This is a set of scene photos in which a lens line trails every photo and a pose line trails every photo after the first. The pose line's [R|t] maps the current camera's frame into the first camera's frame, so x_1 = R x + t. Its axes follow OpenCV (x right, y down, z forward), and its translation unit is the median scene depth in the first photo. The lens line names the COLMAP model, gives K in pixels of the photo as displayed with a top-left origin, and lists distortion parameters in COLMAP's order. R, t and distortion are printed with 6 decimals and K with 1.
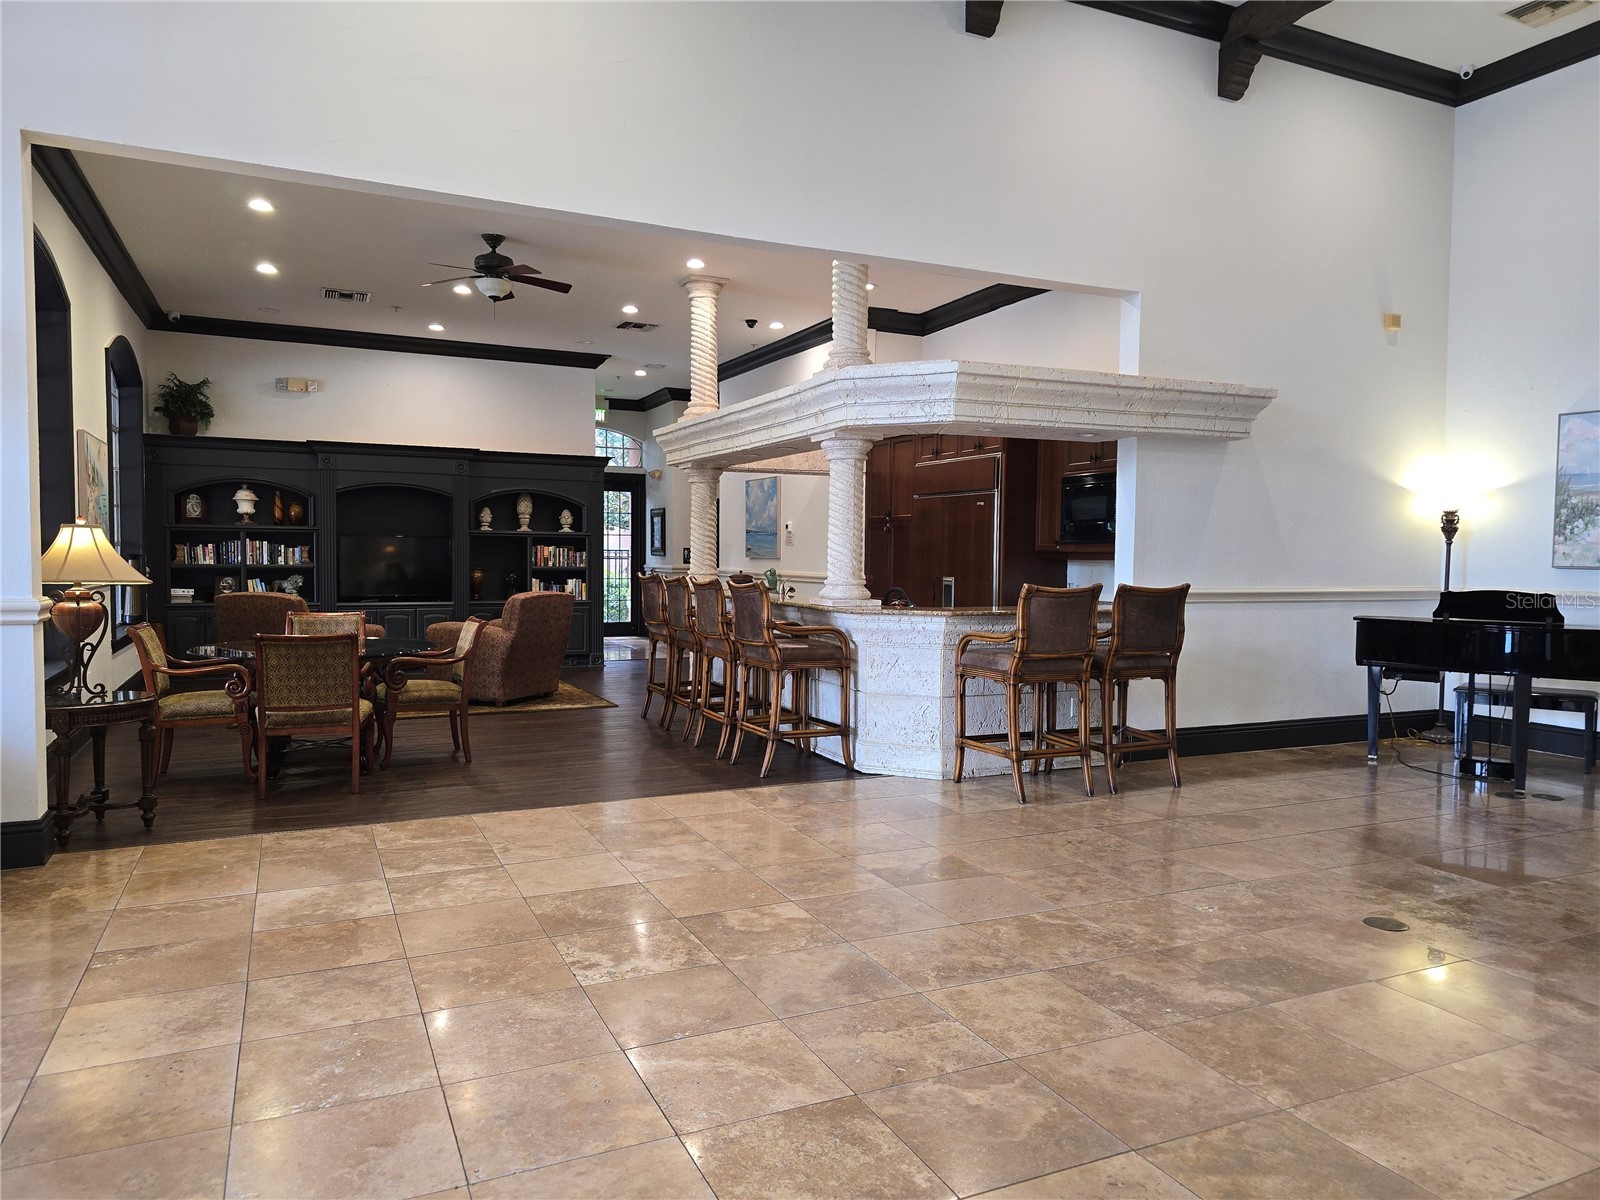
lens RADIAL K [[1074.4, 0, 795.1], [0, 1074.4, 607.2], [0, 0, 1]] dist [0.054213, -0.035873]
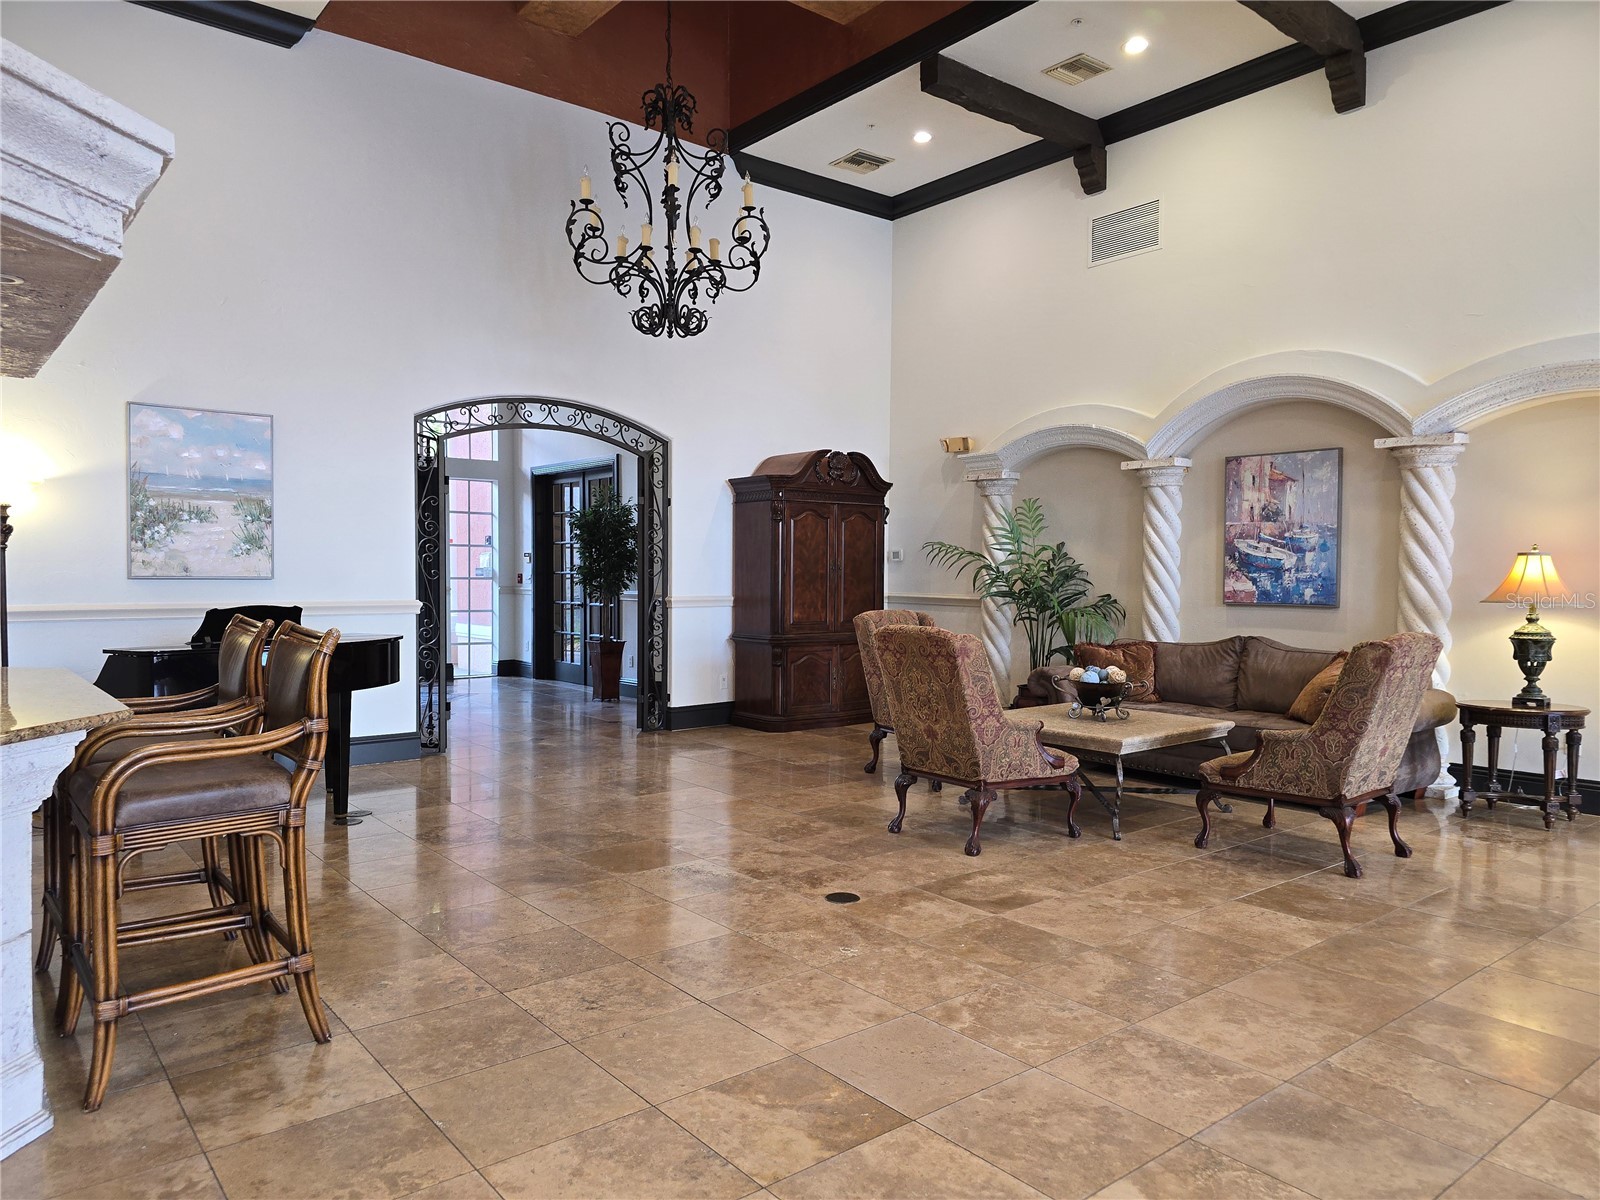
lens RADIAL K [[1074.4, 0, 797.8], [0, 1074.4, 599.6], [0, 0, 1]] dist [0.054213, -0.035873]
pose [[-0.242239, -0.039240, 0.969423, -0.334207], [0.041593, 0.997843, 0.050784, -0.049220], [-0.969325, 0.052623, -0.240085, 0.837454]]
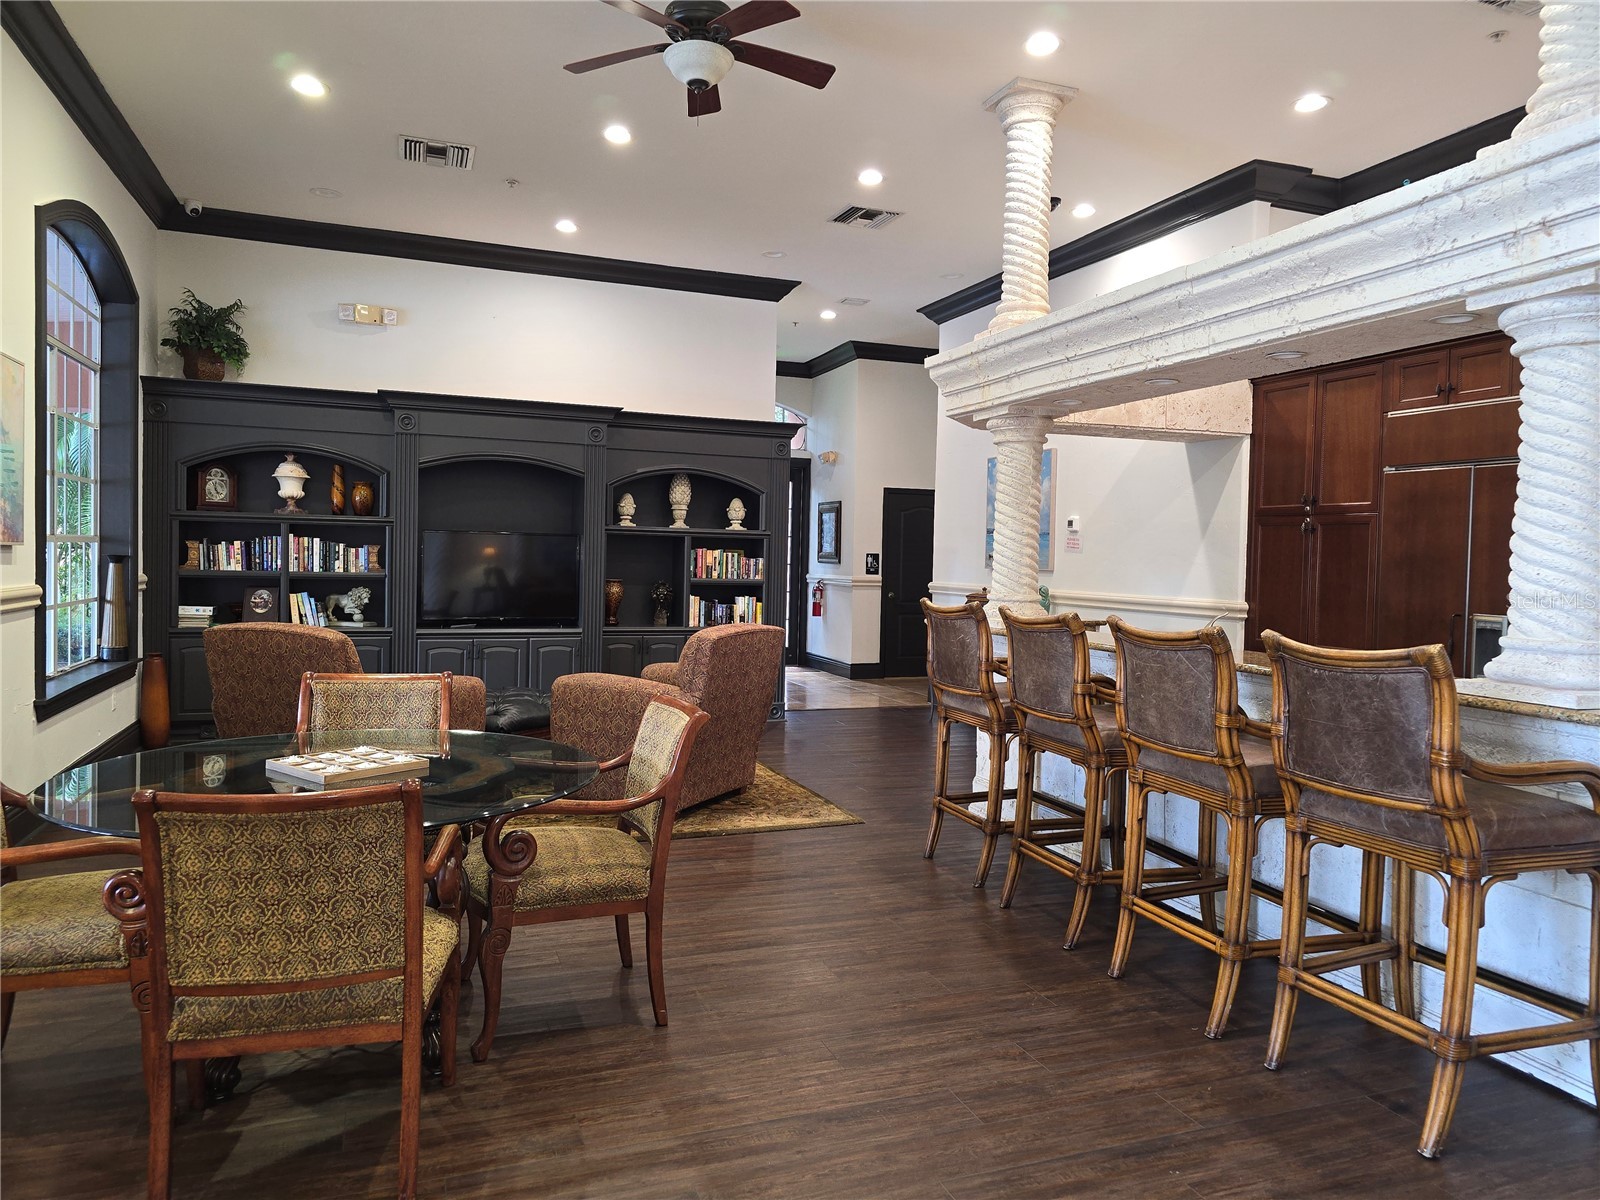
lens RADIAL K [[1074.4, 0, 802.1], [0, 1074.4, 595.7], [0, 0, 1]] dist [0.054213, -0.035873]
pose [[0.997218, 0.014713, -0.073077, -0.160321], [-0.015863, 0.999759, -0.015176, -0.022842], [0.072836, 0.016293, 0.997211, 0.412906]]
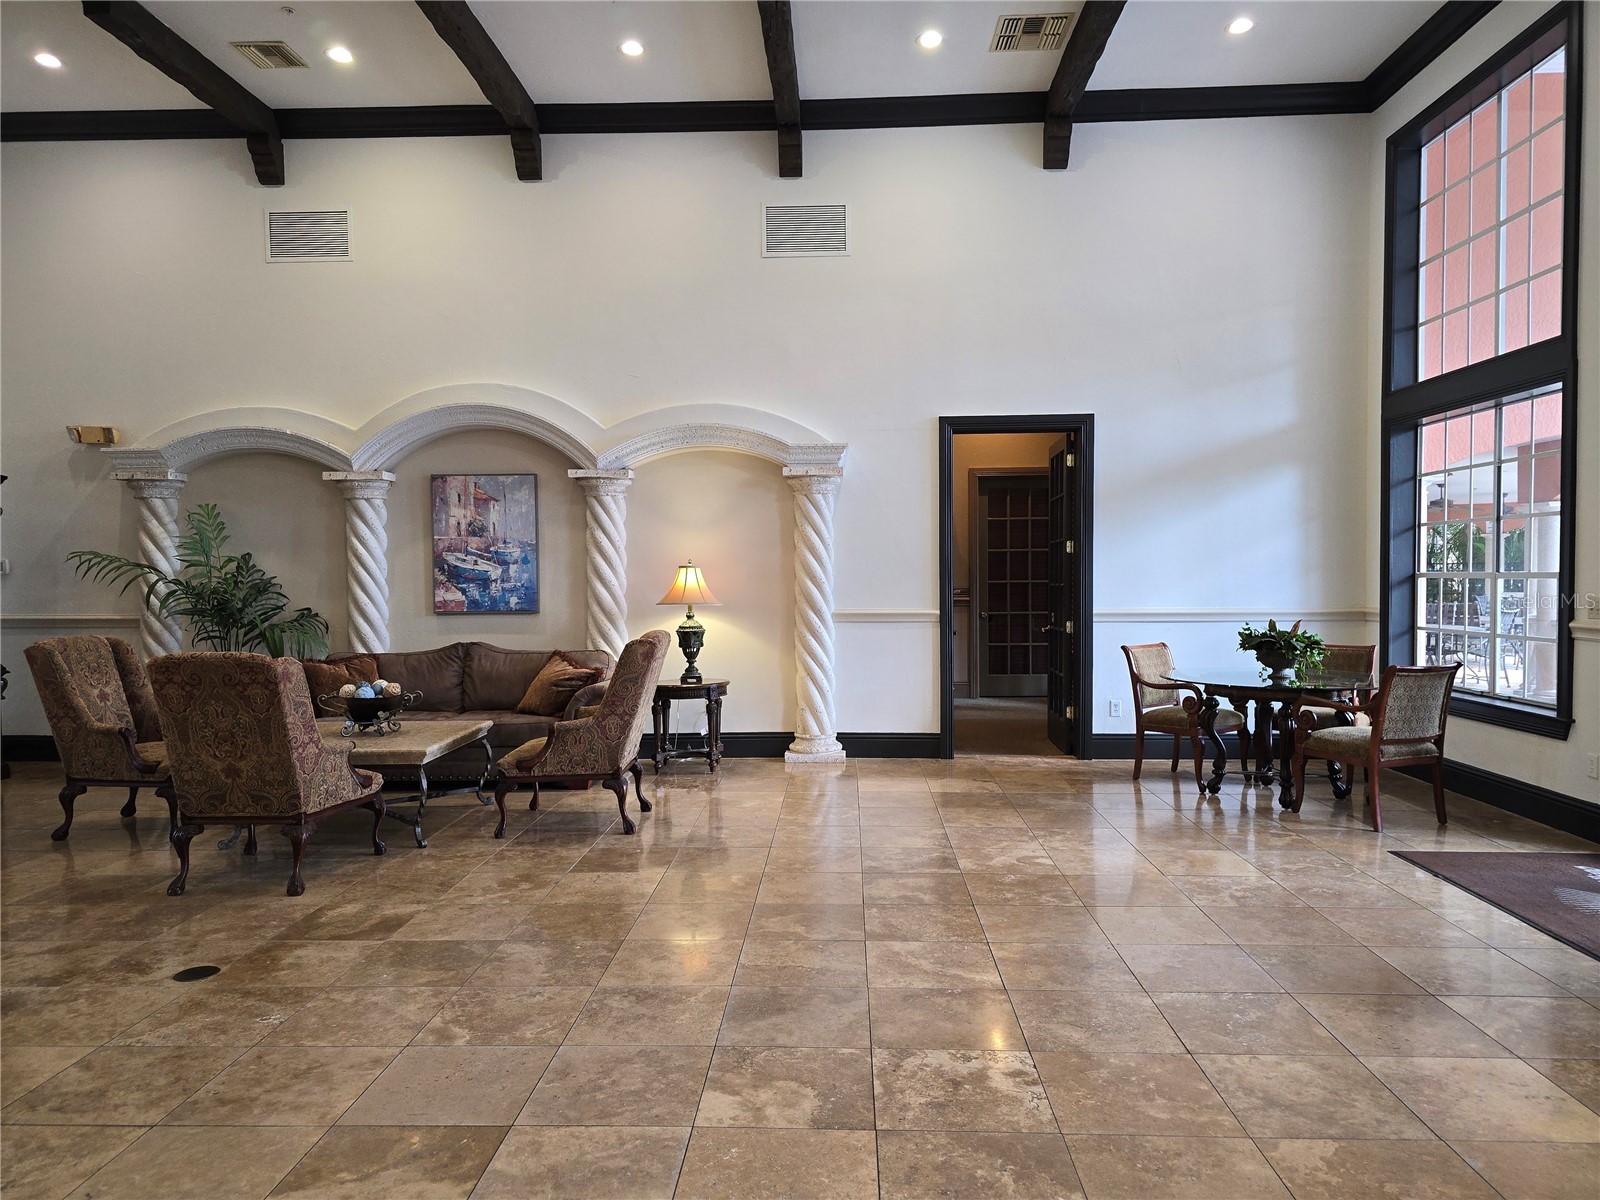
lens RADIAL K [[1074.4, 0, 799.2], [0, 1074.4, 604.0], [0, 0, 1]] dist [0.054213, -0.035873]
pose [[-0.888484, -0.016006, 0.458628, -0.241454], [0.022378, 0.996692, 0.078136, -0.065009], [-0.458361, 0.079686, -0.885187, 1.025218]]
